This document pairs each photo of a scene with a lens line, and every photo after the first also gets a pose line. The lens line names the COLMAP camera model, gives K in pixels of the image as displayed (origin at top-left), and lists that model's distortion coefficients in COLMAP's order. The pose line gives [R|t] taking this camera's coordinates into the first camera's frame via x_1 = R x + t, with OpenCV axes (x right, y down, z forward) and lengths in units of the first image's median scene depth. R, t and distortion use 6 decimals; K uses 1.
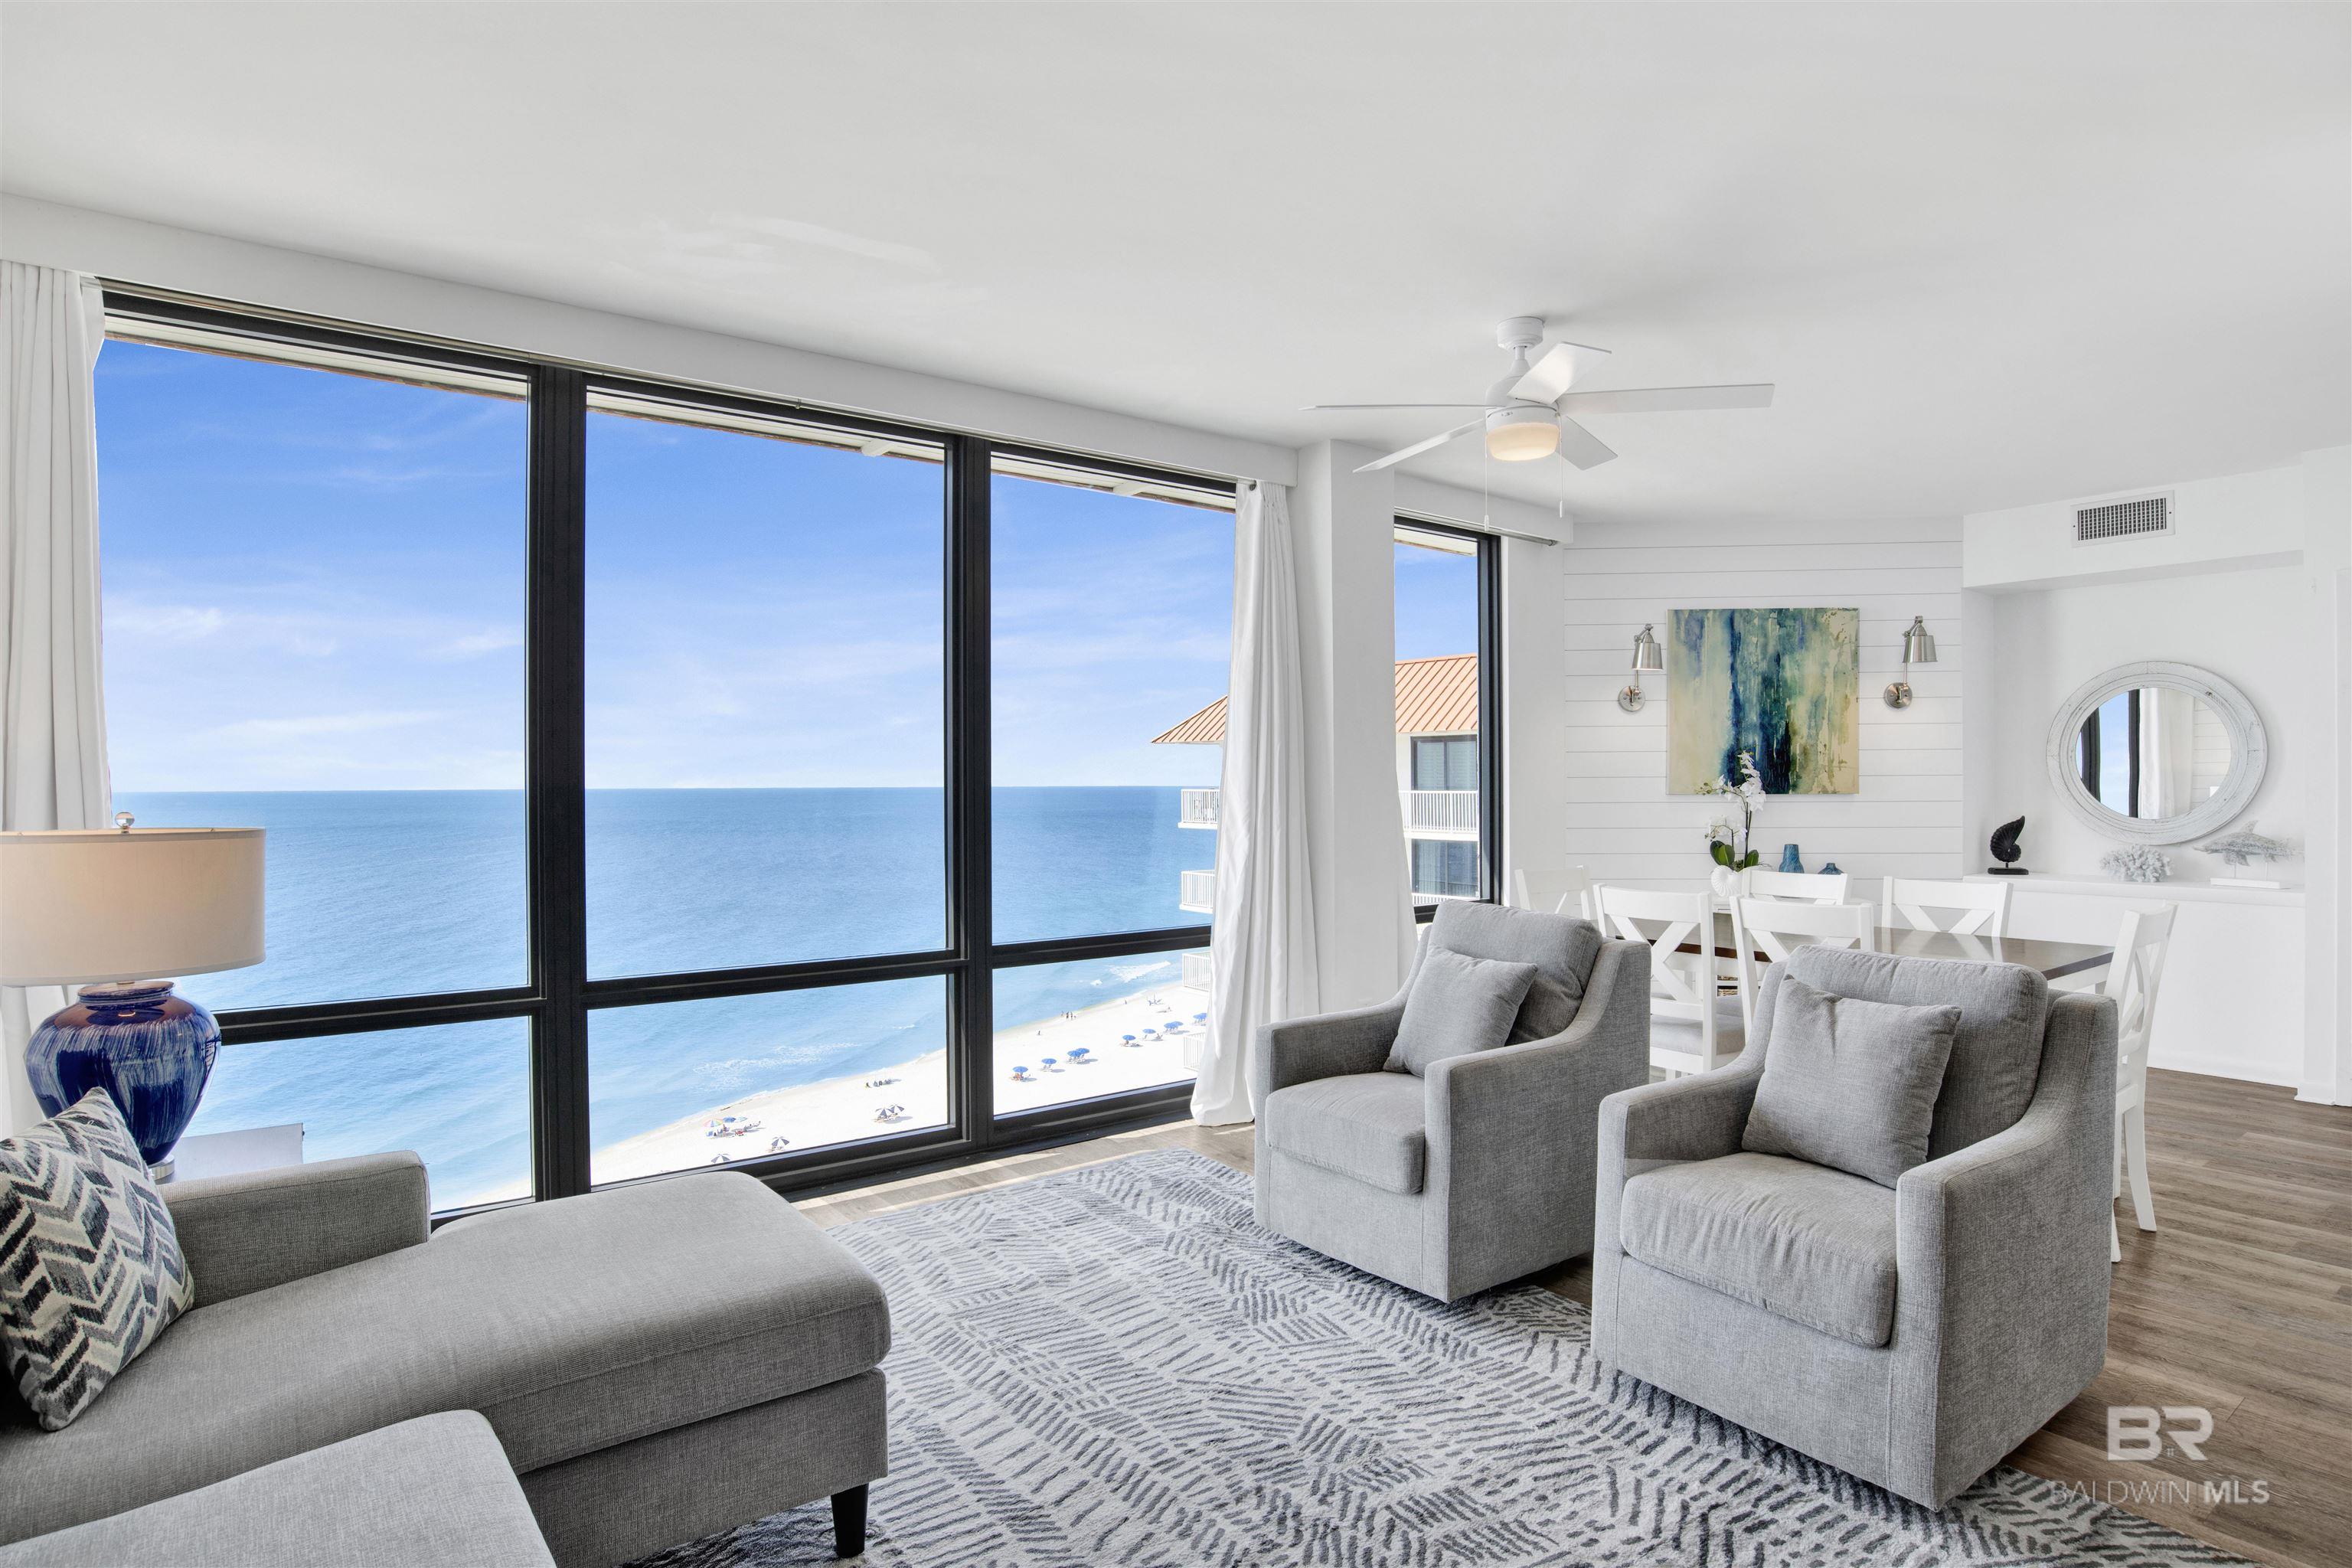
lens RADIAL K [[1247.8, 0, 1169.6], [0, 1247.8, 780.0], [0, 0, 1]] dist [-0.070227, 0.022911]
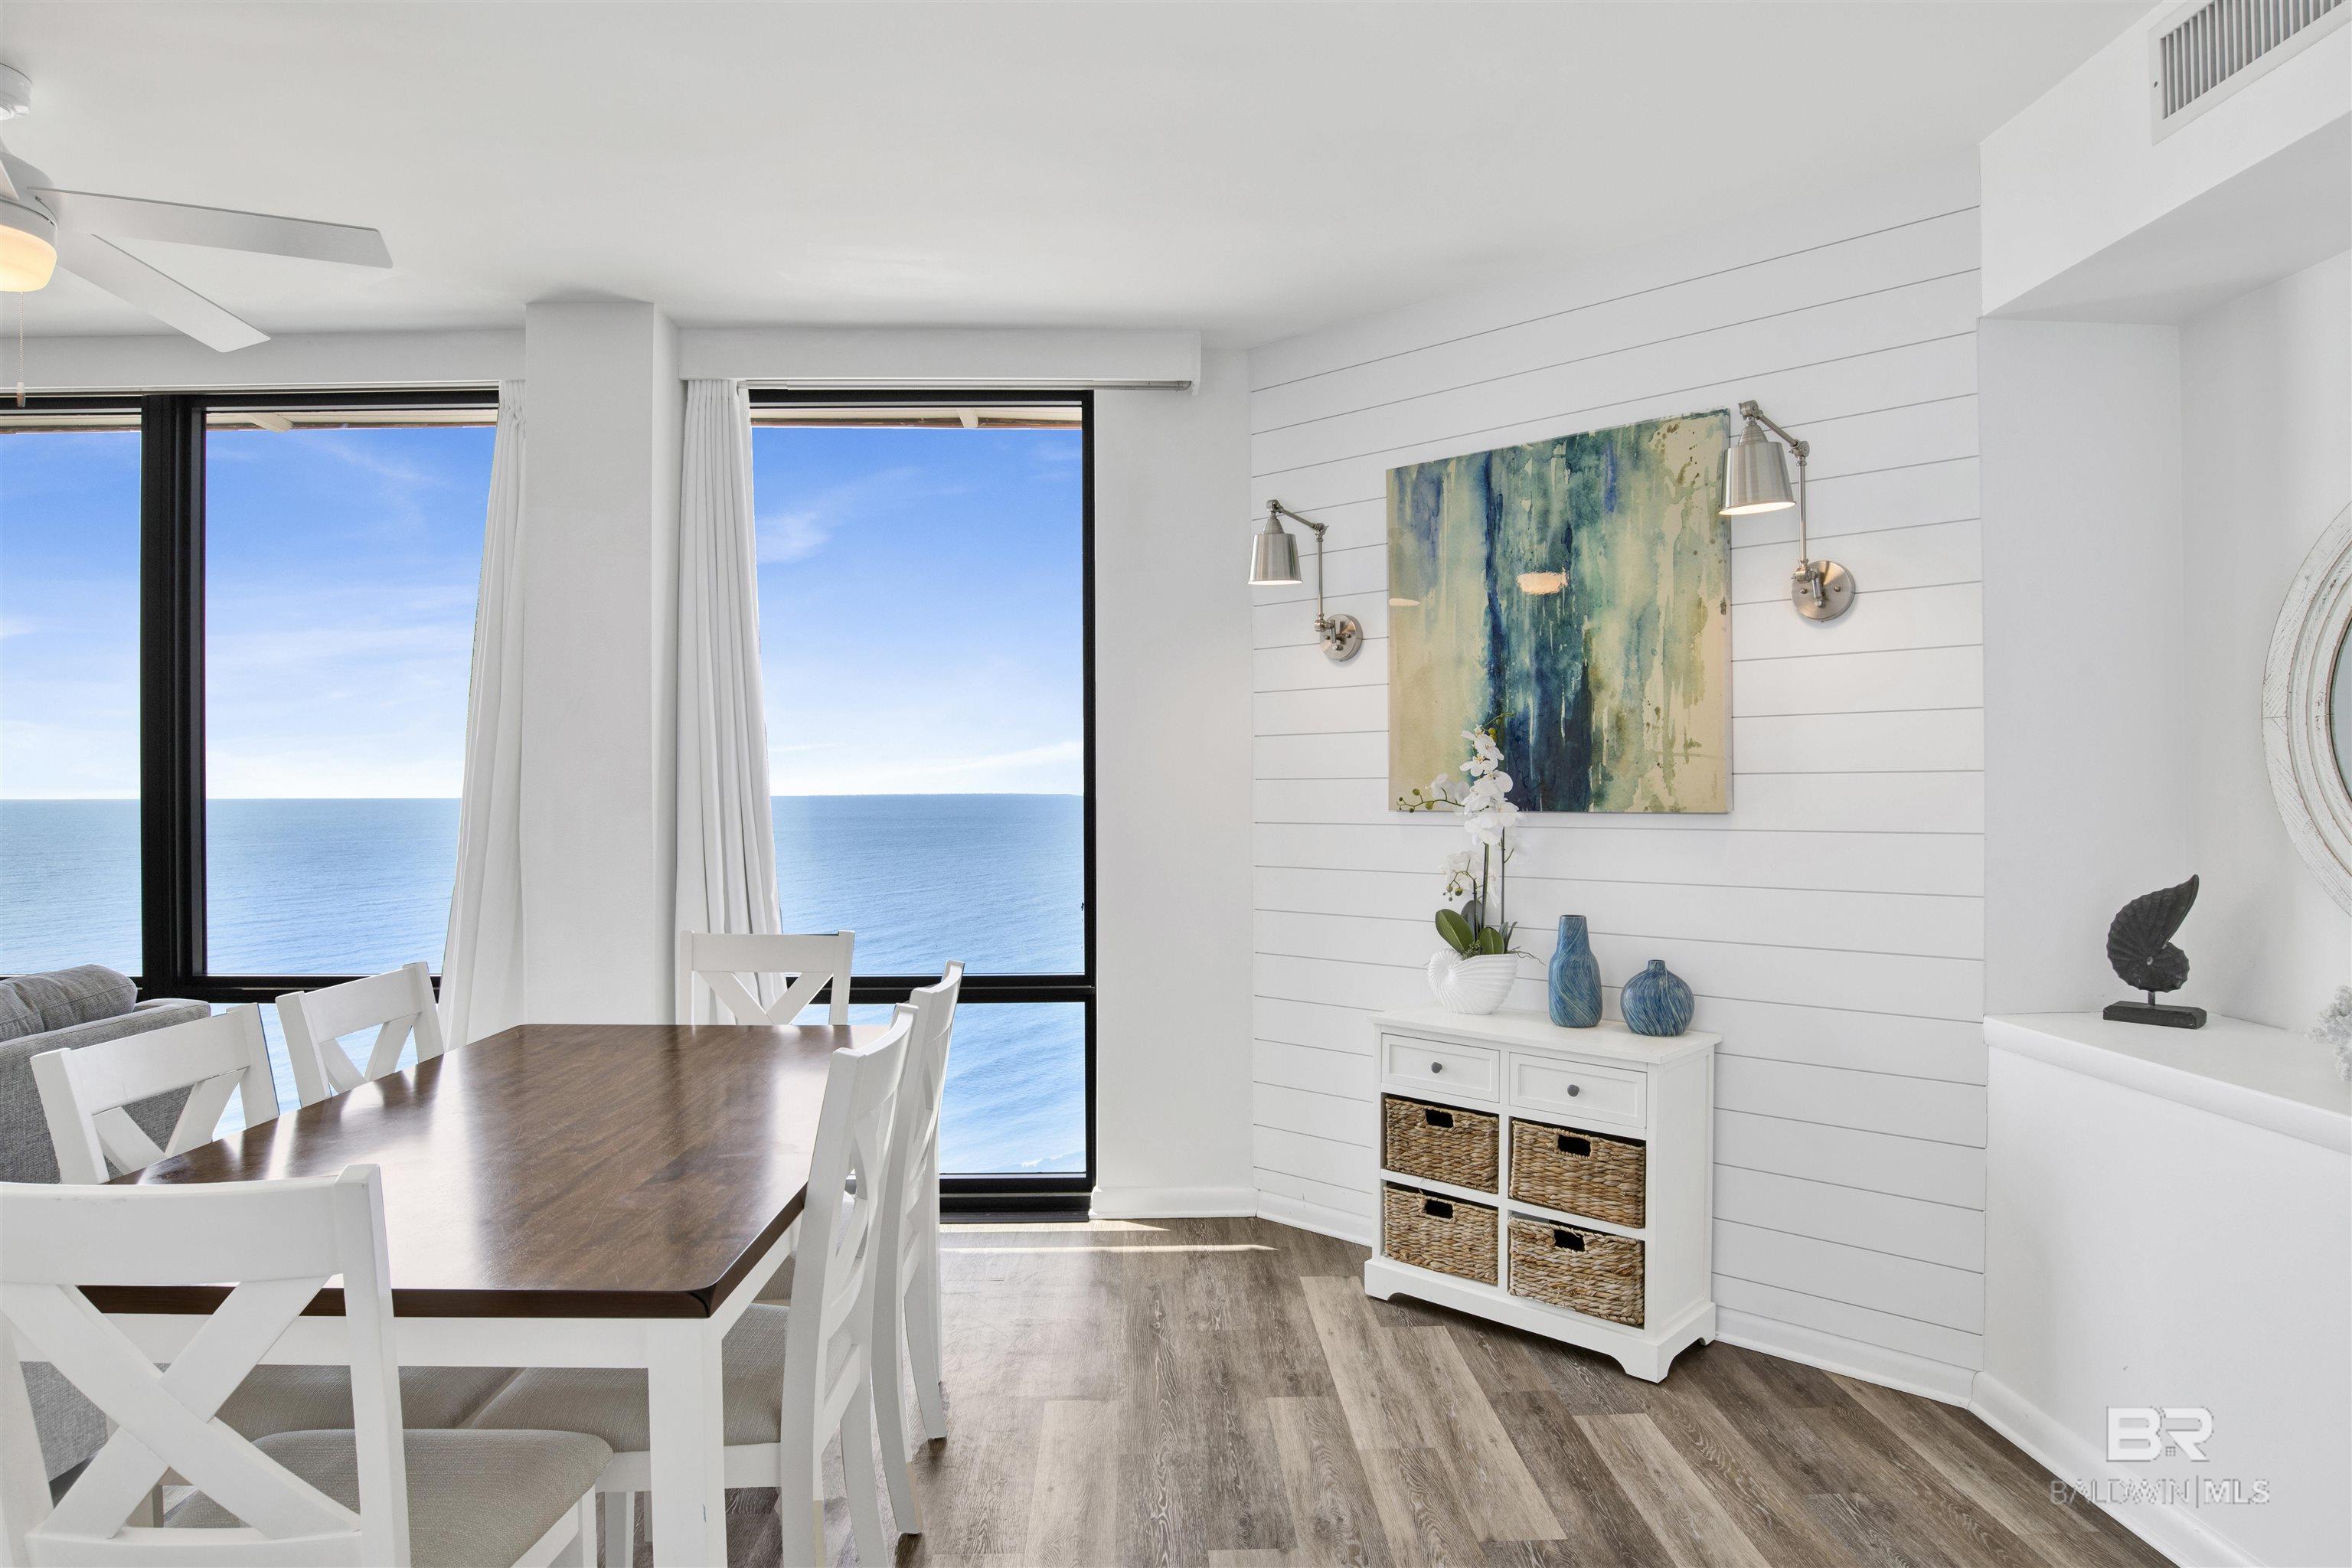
lens RADIAL K [[1367.0, 0, 1176.0], [0, 1367.0, 784.0], [0, 0, 1]] dist [-0.083509, 0.040433]
pose [[0.813425, -0.001711, -0.581668, 0.691034], [0.002160, 0.999998, 0.000079, -0.000203], [0.581666, -0.001320, 0.813427, 0.471804]]
